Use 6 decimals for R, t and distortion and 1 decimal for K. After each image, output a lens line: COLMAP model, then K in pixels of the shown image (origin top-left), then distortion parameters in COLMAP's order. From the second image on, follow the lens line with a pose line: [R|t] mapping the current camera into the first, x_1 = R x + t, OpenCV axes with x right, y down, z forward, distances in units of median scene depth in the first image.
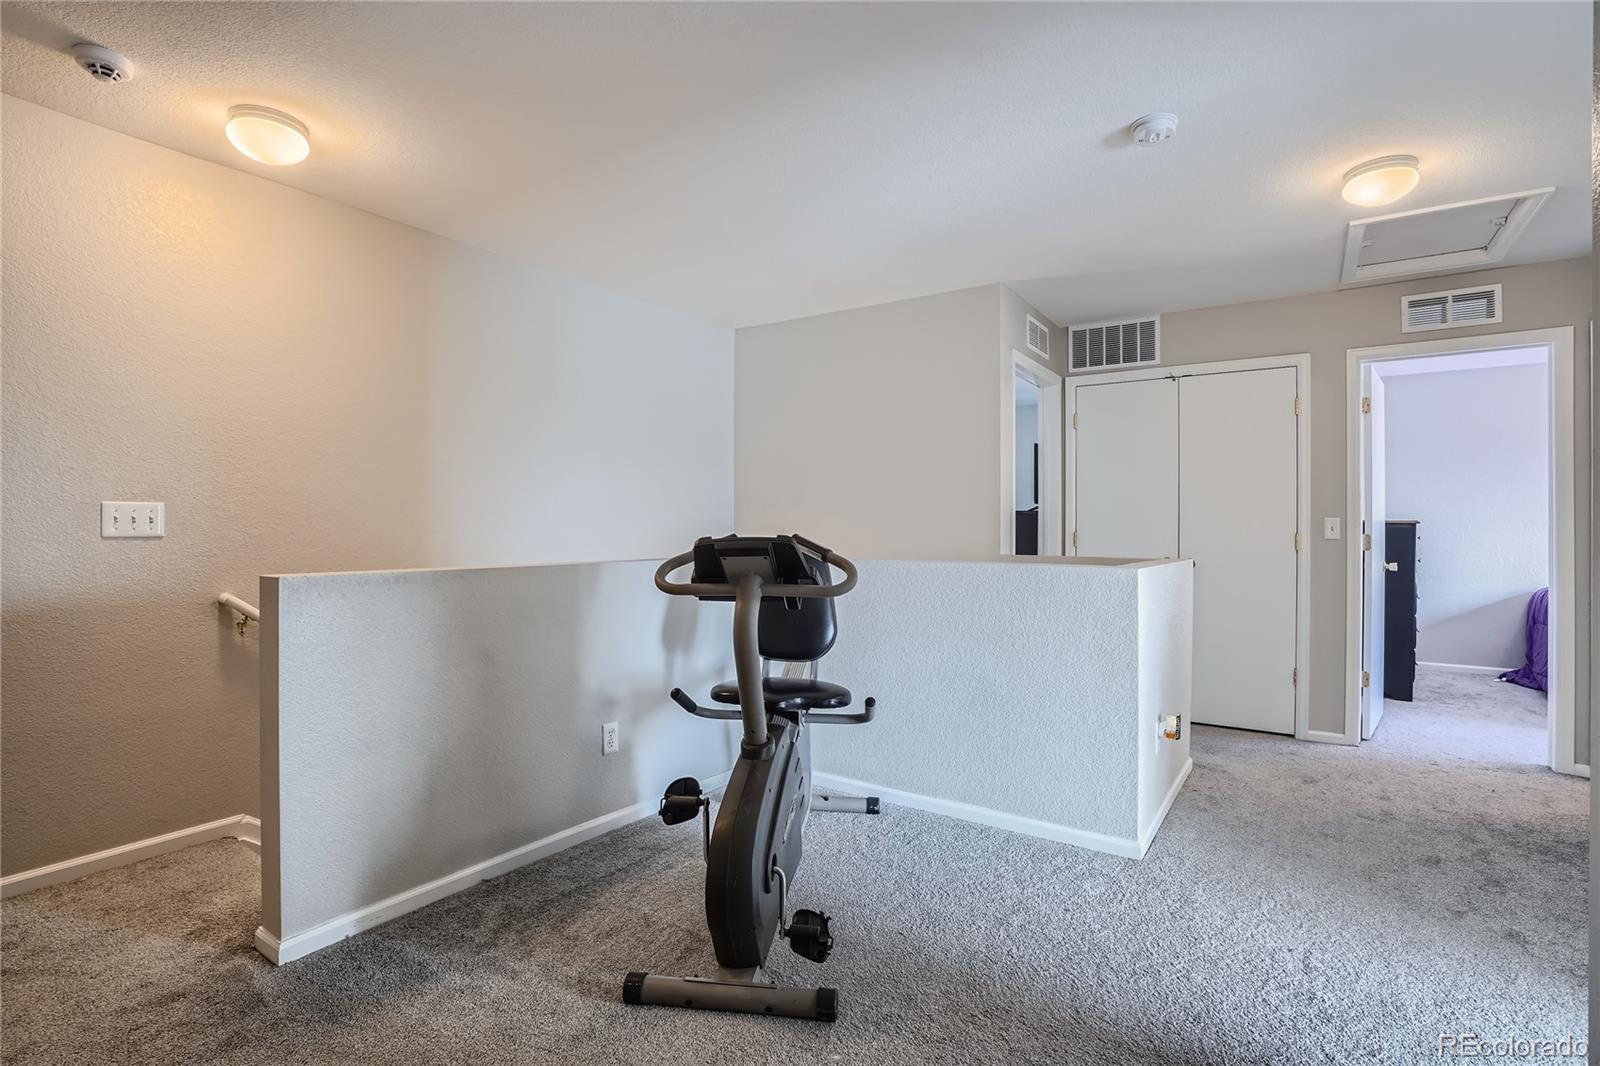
lens RADIAL K [[825.4, 0, 794.2], [0, 825.4, 534.1], [0, 0, 1]] dist [-0.053310, 0.026453]
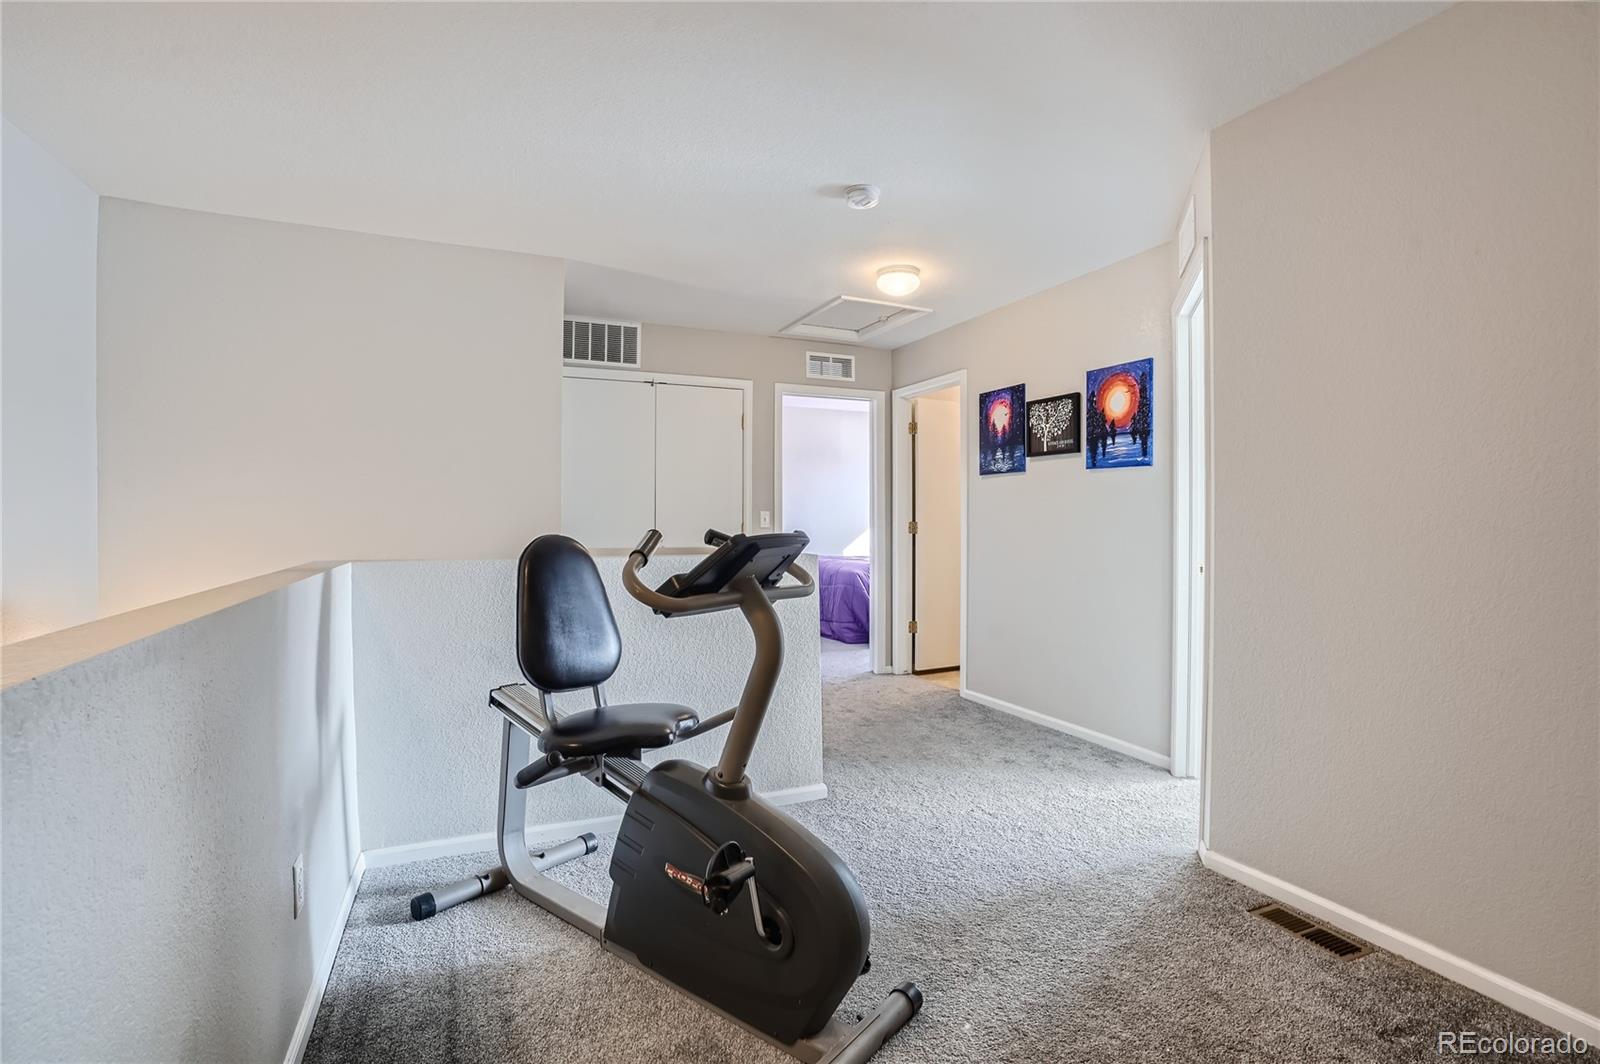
lens RADIAL K [[825.4, 0, 794.2], [0, 825.4, 533.1], [0, 0, 1]] dist [-0.053310, 0.026453]
pose [[0.453252, -0.020879, 0.891138, -0.531733], [0.009085, 0.999782, 0.018804, -0.010377], [-0.891336, -0.000427, 0.453342, 0.392152]]
